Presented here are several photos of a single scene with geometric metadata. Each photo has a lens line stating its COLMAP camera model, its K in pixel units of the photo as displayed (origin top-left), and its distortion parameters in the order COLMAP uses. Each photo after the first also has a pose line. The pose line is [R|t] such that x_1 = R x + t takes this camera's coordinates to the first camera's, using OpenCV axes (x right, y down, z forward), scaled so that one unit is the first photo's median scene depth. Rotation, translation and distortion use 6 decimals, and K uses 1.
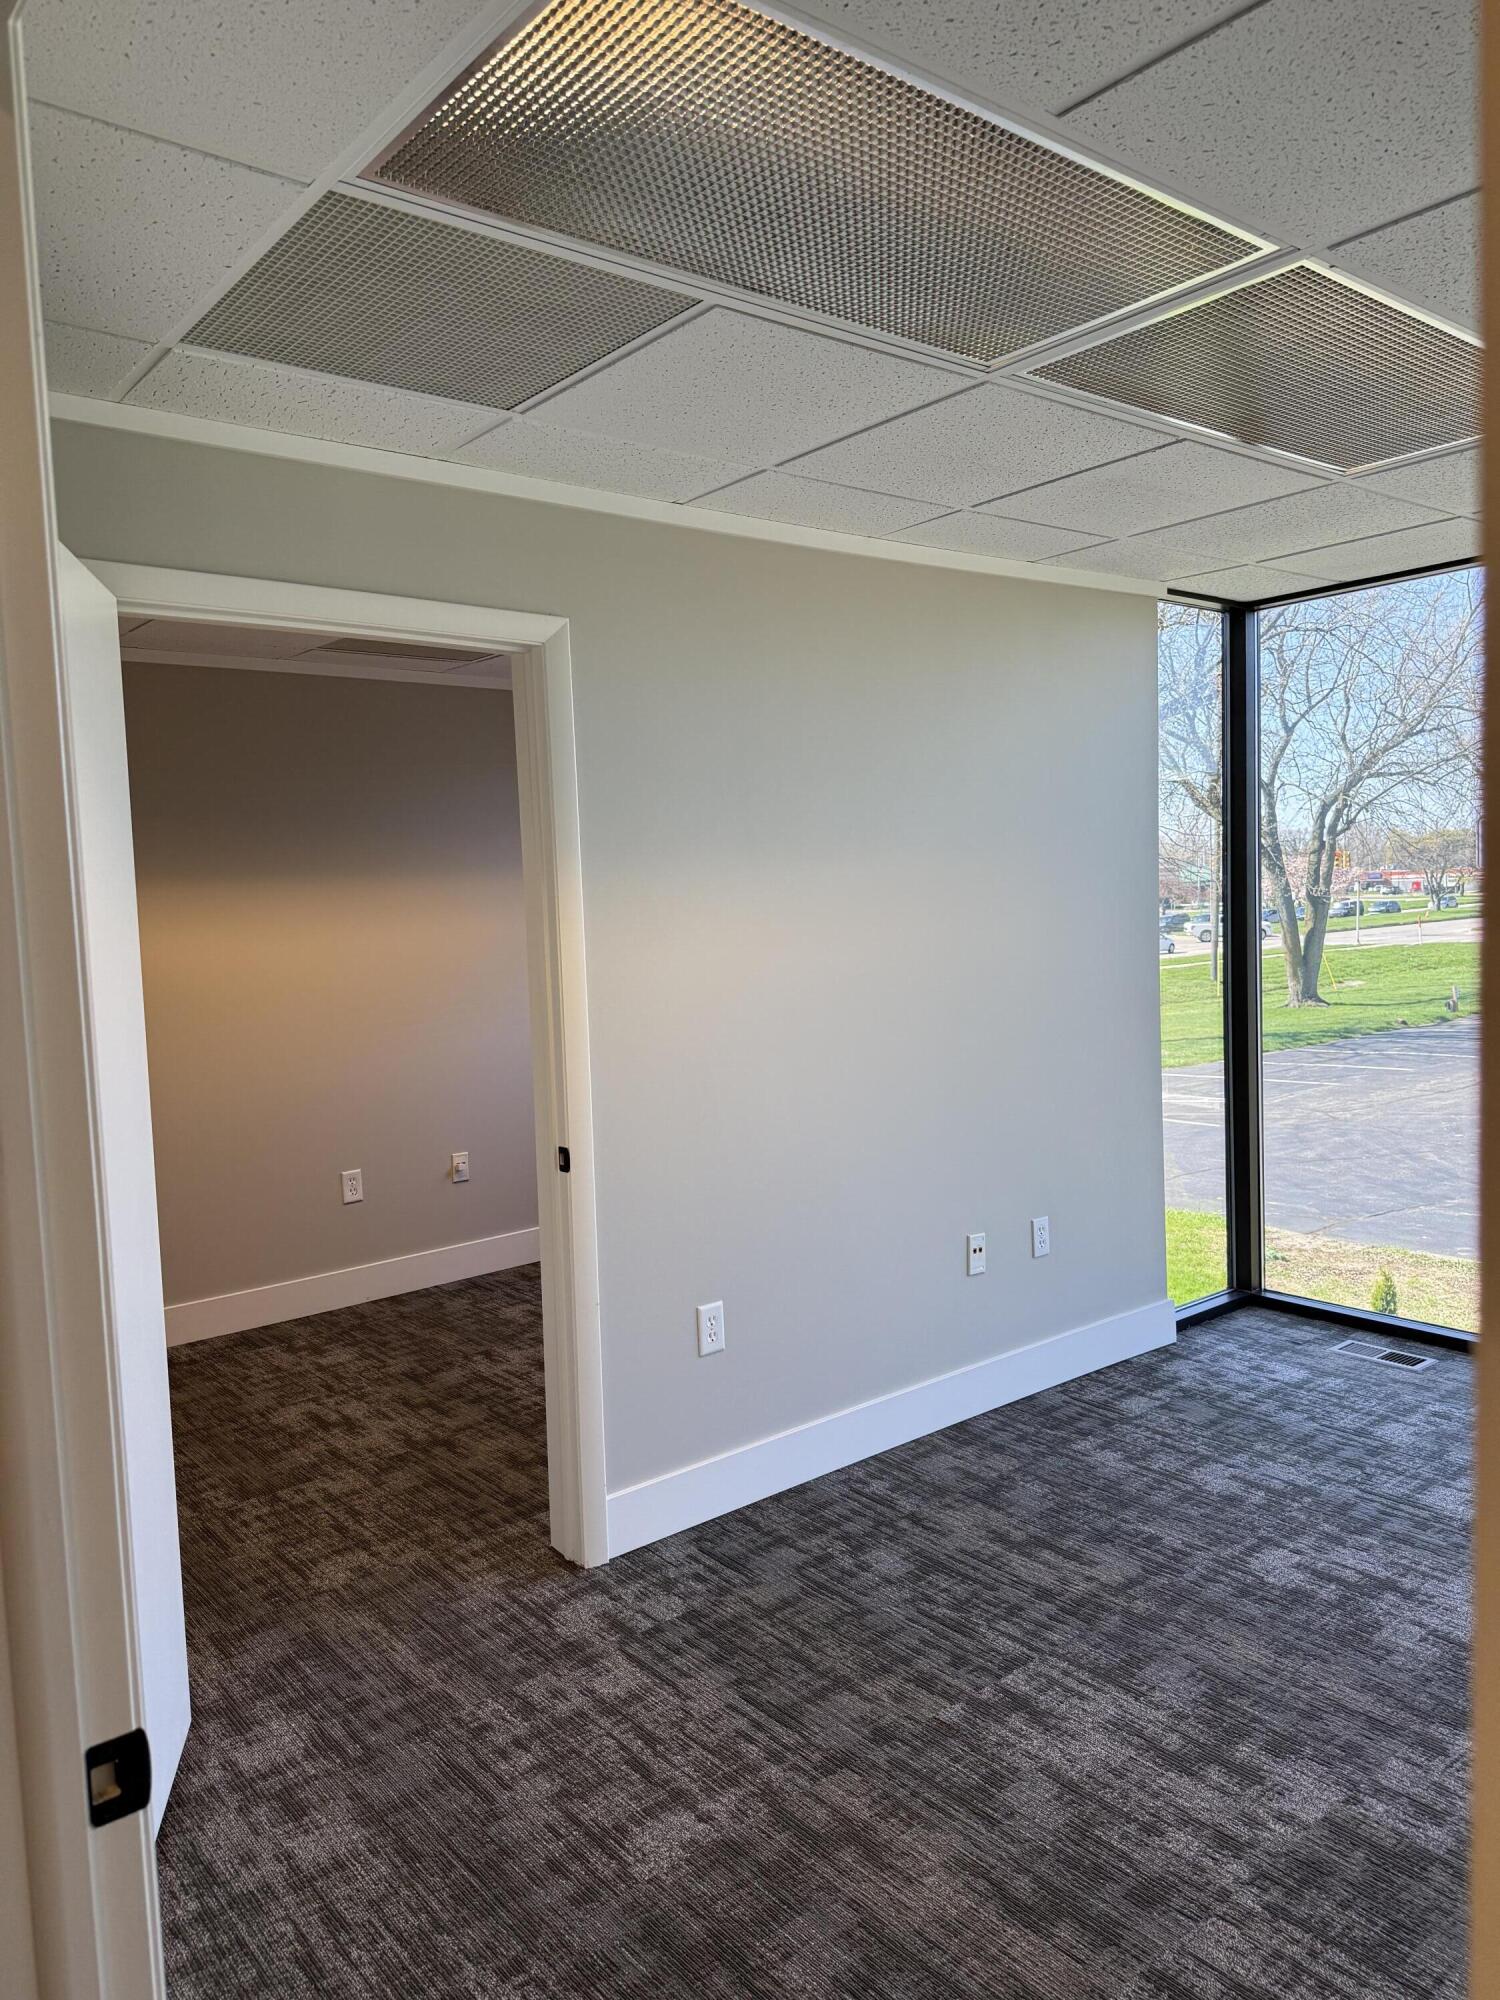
lens RADIAL K [[1411.4, 0, 746.3], [0, 1411.4, 1009.2], [0, 0, 1]] dist [-0.000166, -0.009781]
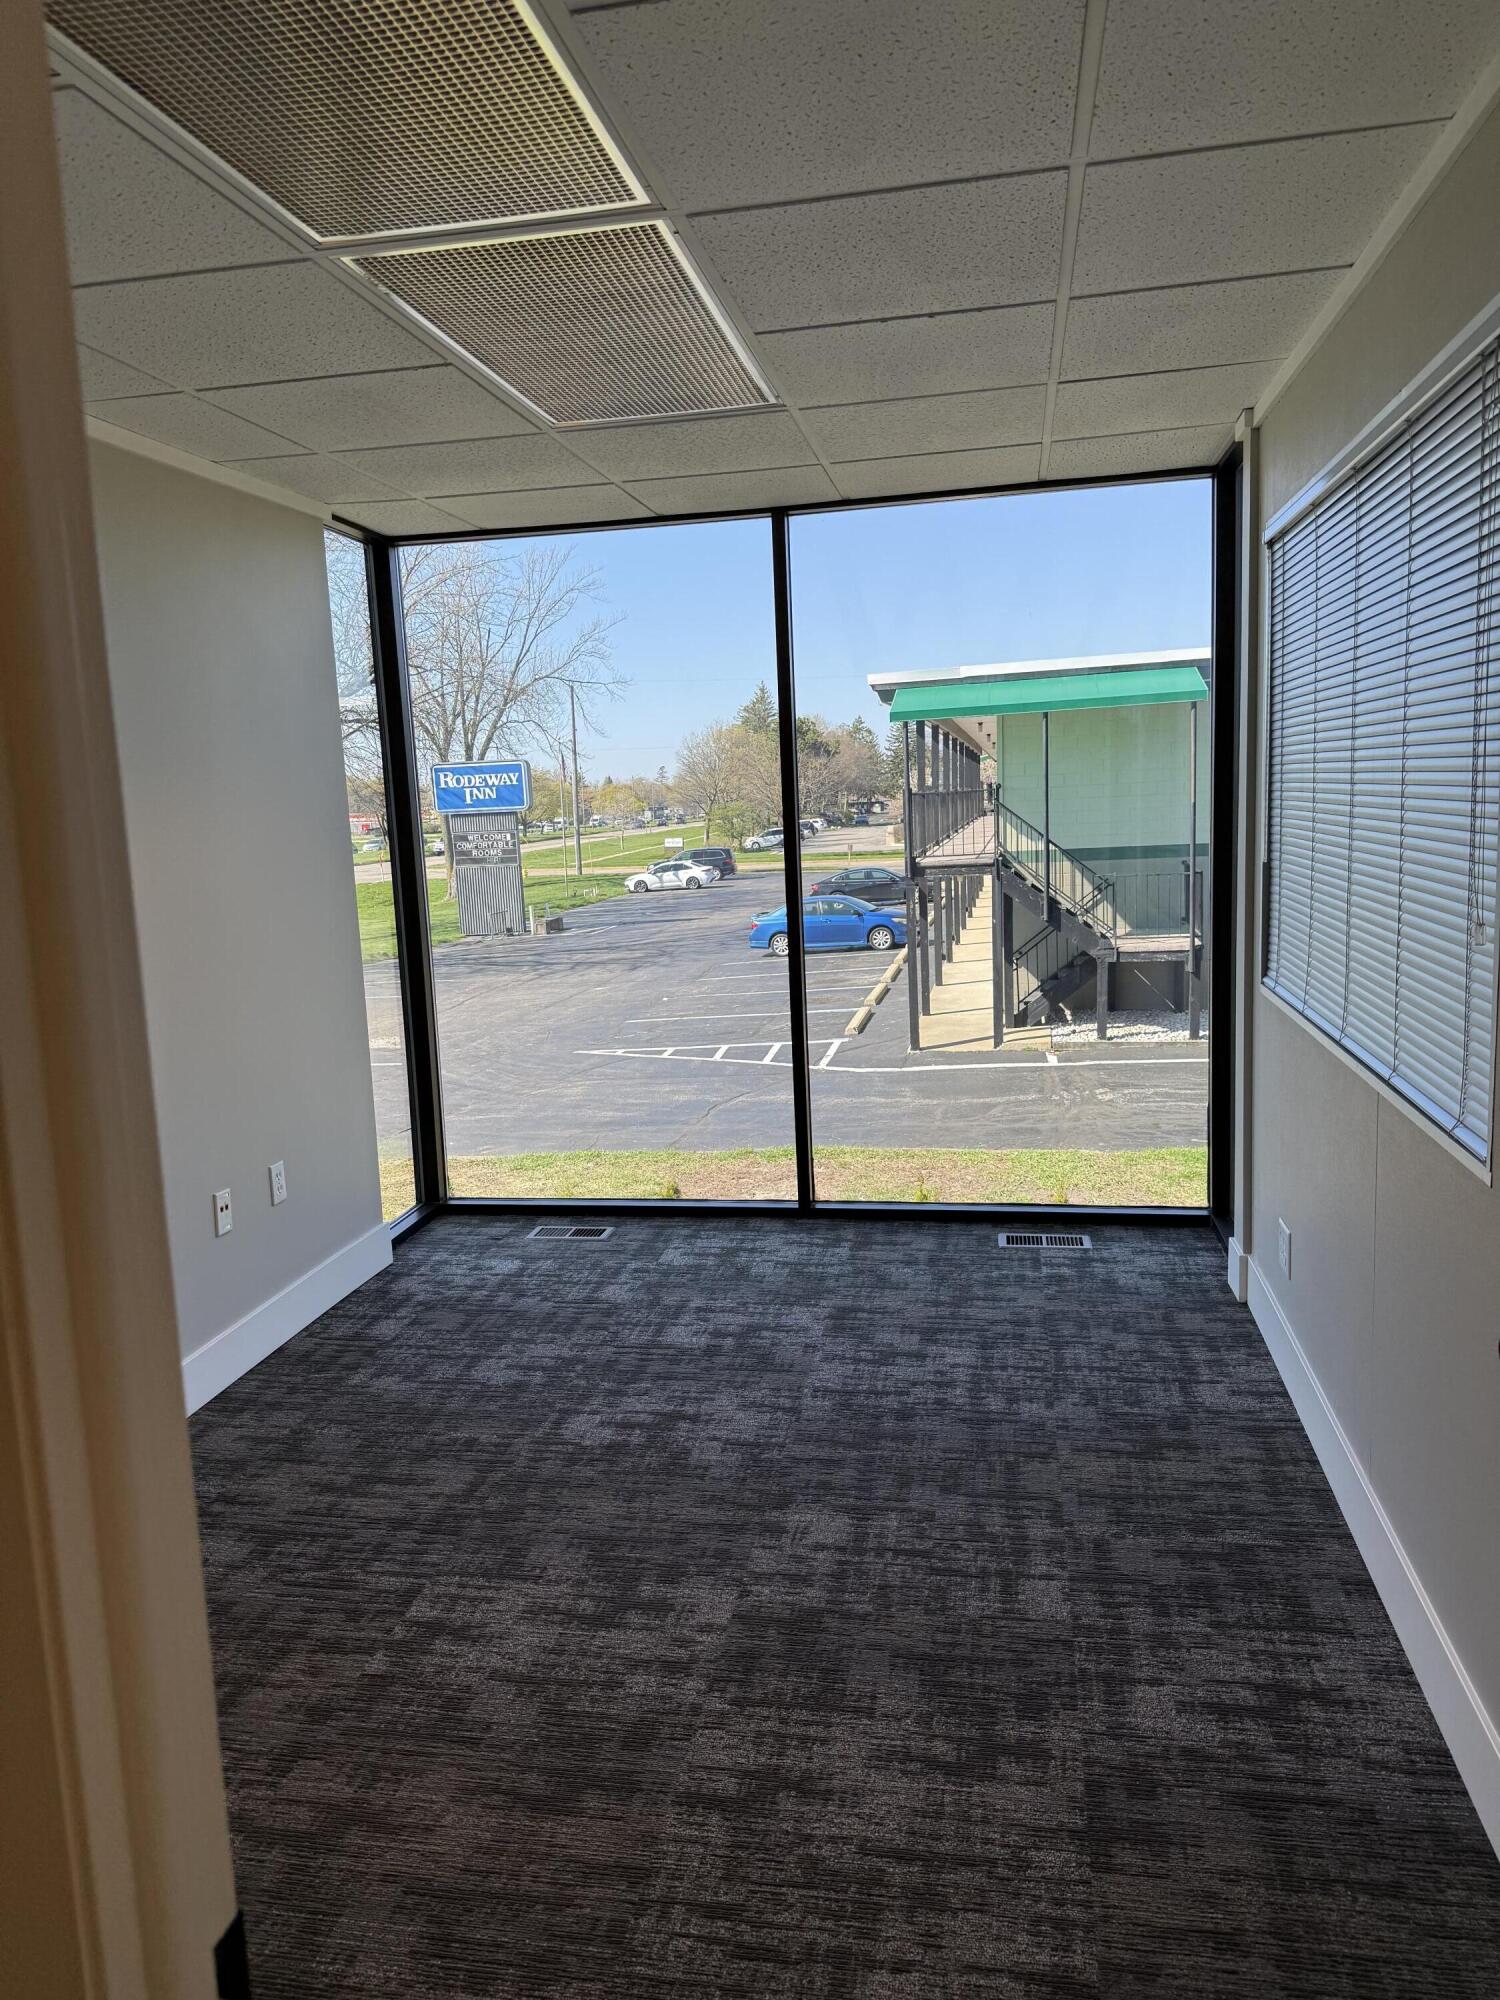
lens RADIAL K [[1411.4, 0, 702.2], [0, 1411.4, 1005.8], [0, 0, 1]] dist [-0.000166, -0.009781]
pose [[0.784924, -0.109222, 0.609889, -0.166815], [0.085609, 0.994017, 0.067835, 0.000145], [-0.613649, -0.001033, 0.789578, 0.069852]]
